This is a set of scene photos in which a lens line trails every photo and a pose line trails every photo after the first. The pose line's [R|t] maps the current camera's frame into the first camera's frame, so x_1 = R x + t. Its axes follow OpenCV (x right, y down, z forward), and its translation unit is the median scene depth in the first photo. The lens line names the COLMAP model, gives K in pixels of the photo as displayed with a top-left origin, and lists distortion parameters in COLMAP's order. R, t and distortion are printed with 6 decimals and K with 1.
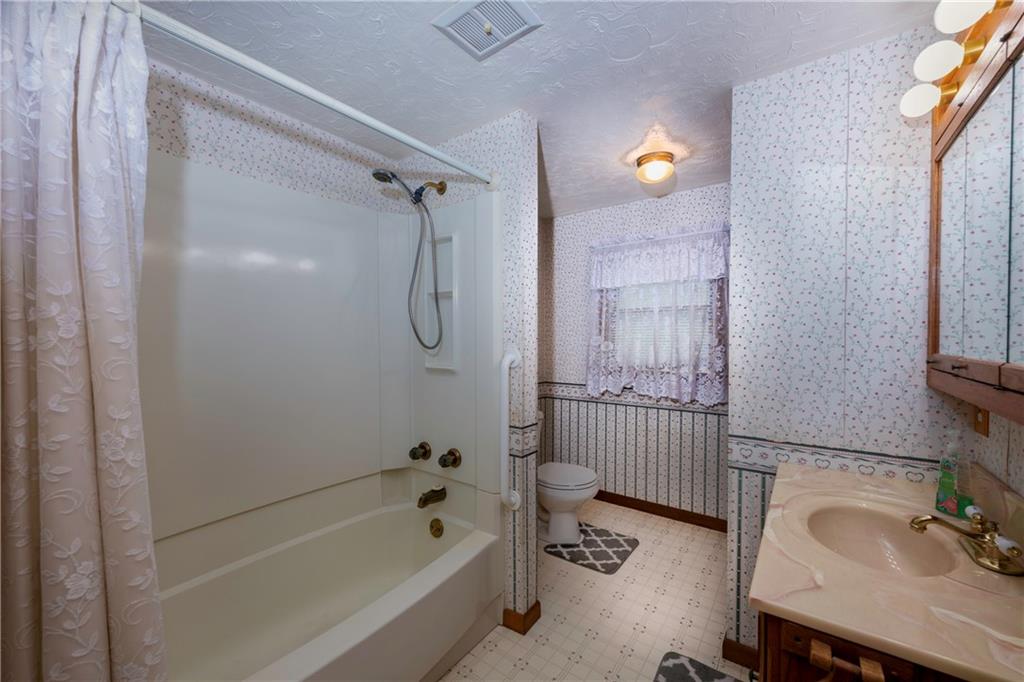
lens RADIAL K [[406.7, 0, 507.0], [0, 406.7, 342.5], [0, 0, 1]] dist [-0.001620, -0.000238]
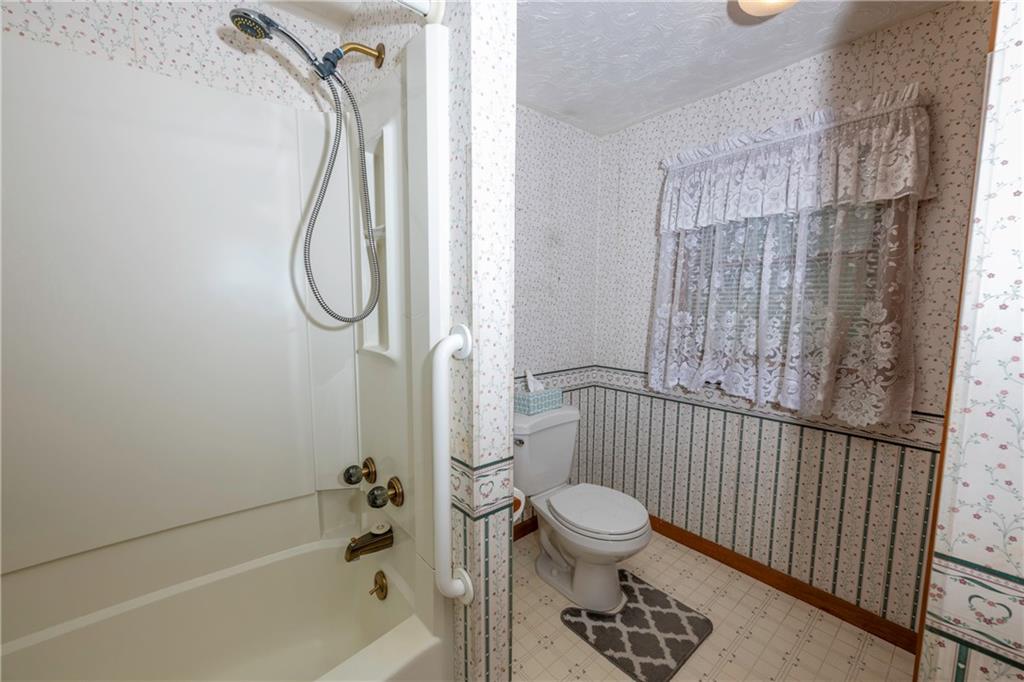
lens RADIAL K [[406.7, 0, 507.0], [0, 406.7, 342.5], [0, 0, 1]] dist [-0.001620, -0.000238]
pose [[0.974046, 0.029768, -0.224383, 0.139348], [-0.011469, 0.996532, 0.082417, -0.004809], [0.226058, -0.077705, 0.971010, 0.341519]]
